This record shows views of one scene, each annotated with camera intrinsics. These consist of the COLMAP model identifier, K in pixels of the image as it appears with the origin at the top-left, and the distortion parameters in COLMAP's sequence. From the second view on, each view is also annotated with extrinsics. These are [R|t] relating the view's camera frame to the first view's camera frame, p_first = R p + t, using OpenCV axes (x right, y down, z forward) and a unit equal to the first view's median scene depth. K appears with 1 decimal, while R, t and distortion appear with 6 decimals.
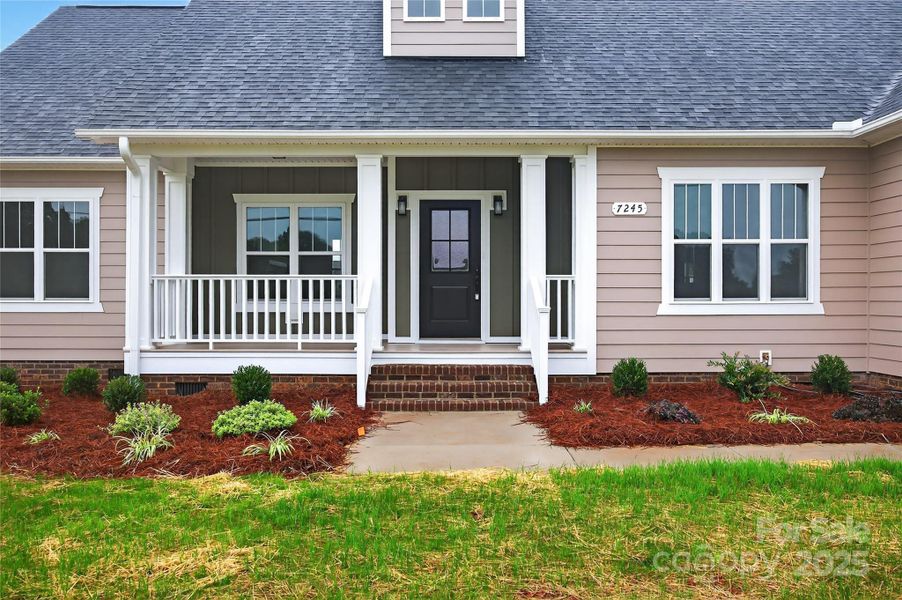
lens RADIAL K [[734.3, 0, 466.2], [0, 734.3, 297.2], [0, 0, 1]] dist [-0.000902, -0.000052]
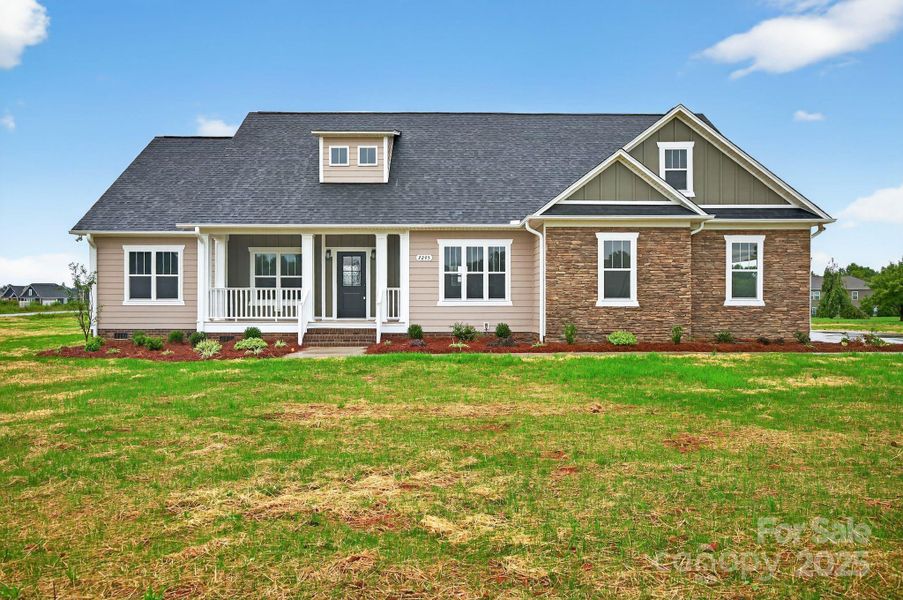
lens RADIAL K [[580.9, 0, 451.5], [0, 580.9, 300.0], [0, 0, 1]] dist [0.000754, 0.001123]
pose [[0.999993, -0.000085, 0.003671, 0.293042], [0.000087, 1.000000, -0.000477, 0.006991], [-0.003671, 0.000477, 0.999993, -0.747039]]
